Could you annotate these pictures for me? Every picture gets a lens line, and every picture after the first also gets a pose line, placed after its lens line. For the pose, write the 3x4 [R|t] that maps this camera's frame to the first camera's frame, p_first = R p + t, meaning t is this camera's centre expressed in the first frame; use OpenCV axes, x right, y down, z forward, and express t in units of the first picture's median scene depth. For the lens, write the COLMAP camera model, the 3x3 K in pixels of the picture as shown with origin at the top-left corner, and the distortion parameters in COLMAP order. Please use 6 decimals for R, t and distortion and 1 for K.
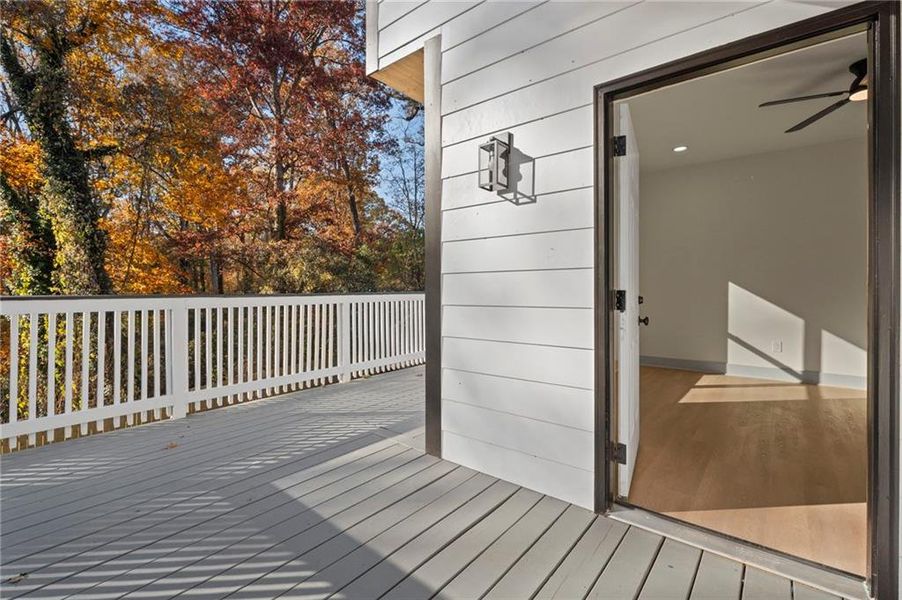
lens RADIAL K [[401.4, 0, 447.8], [0, 401.4, 285.3], [0, 0, 1]] dist [0.000295, -0.000027]
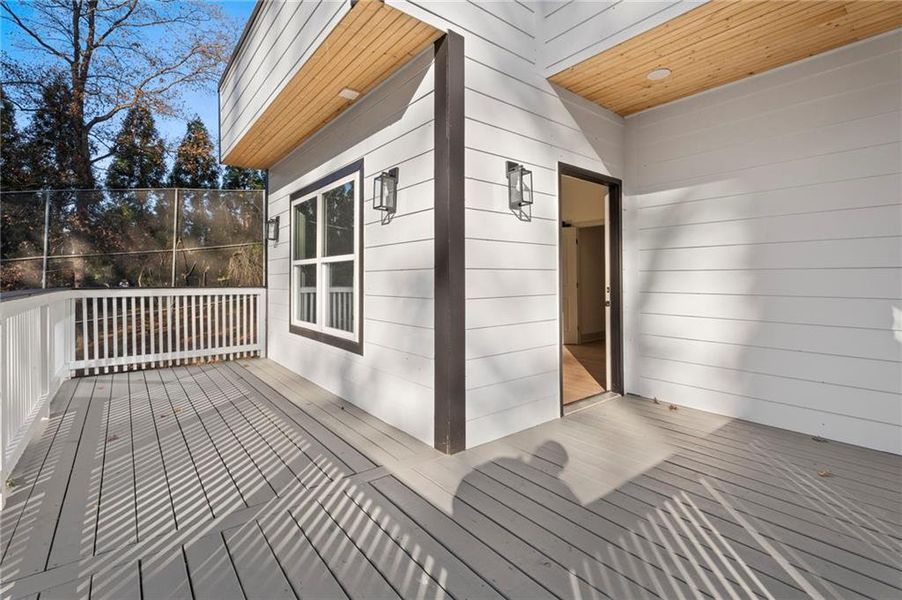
lens RADIAL K [[401.4, 0, 447.8], [0, 401.4, 285.3], [0, 0, 1]] dist [0.000295, -0.000027]
pose [[0.197331, -0.004345, 0.980327, -1.155951], [0.000635, 0.999991, 0.004304, 0.010613], [-0.980337, -0.000226, 0.197332, 0.942872]]
